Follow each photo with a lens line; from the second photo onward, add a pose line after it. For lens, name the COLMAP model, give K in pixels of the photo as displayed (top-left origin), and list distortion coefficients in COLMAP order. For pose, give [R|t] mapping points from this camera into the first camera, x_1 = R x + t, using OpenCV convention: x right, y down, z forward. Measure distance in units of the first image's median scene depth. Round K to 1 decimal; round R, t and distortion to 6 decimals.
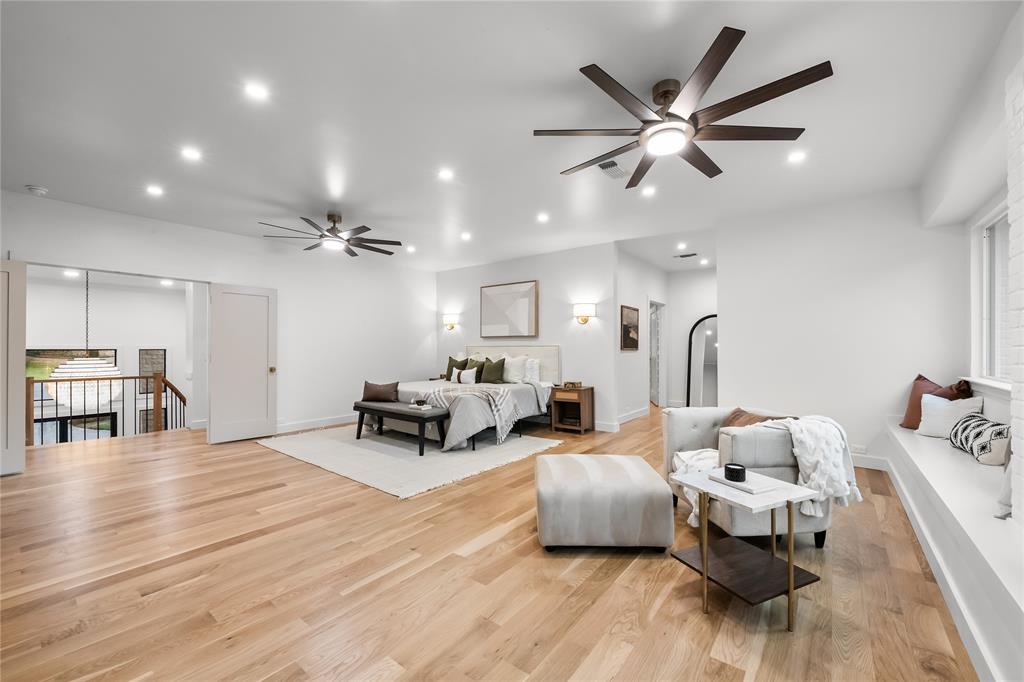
lens RADIAL K [[407.0, 0, 513.1], [0, 407.0, 341.9], [0, 0, 1]] dist [-0.002245, -0.000576]
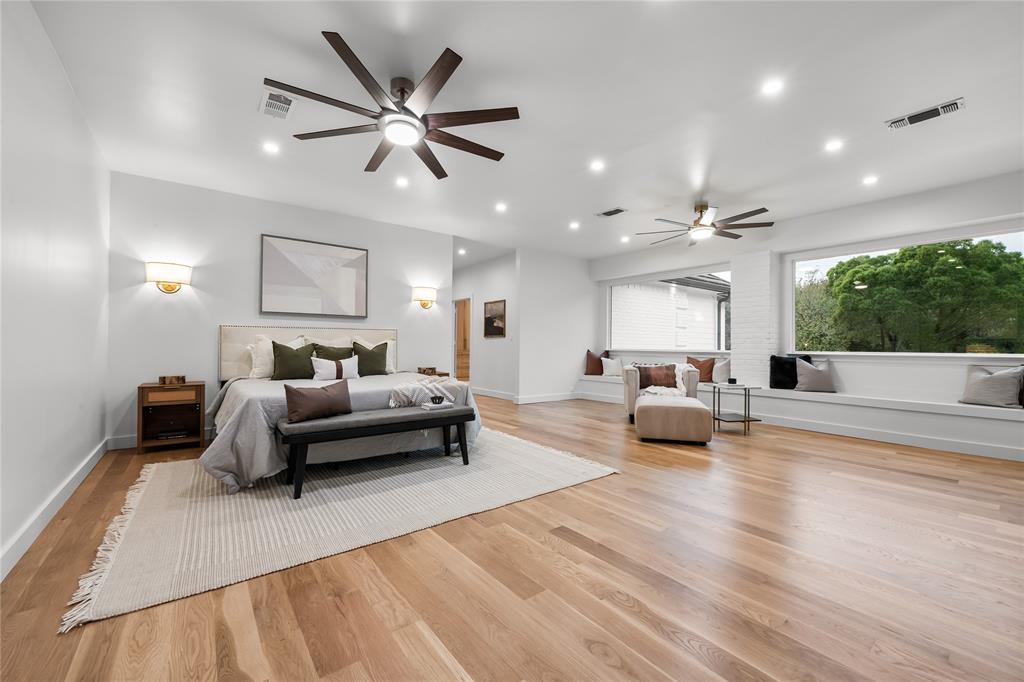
lens RADIAL K [[407.0, 0, 513.1], [0, 407.0, 341.9], [0, 0, 1]] dist [-0.002245, -0.000576]
pose [[0.286439, 0.002118, 0.958096, -0.676510], [-0.038902, 0.999199, 0.009421, 0.017965], [-0.957308, -0.039971, 0.286292, 0.476641]]
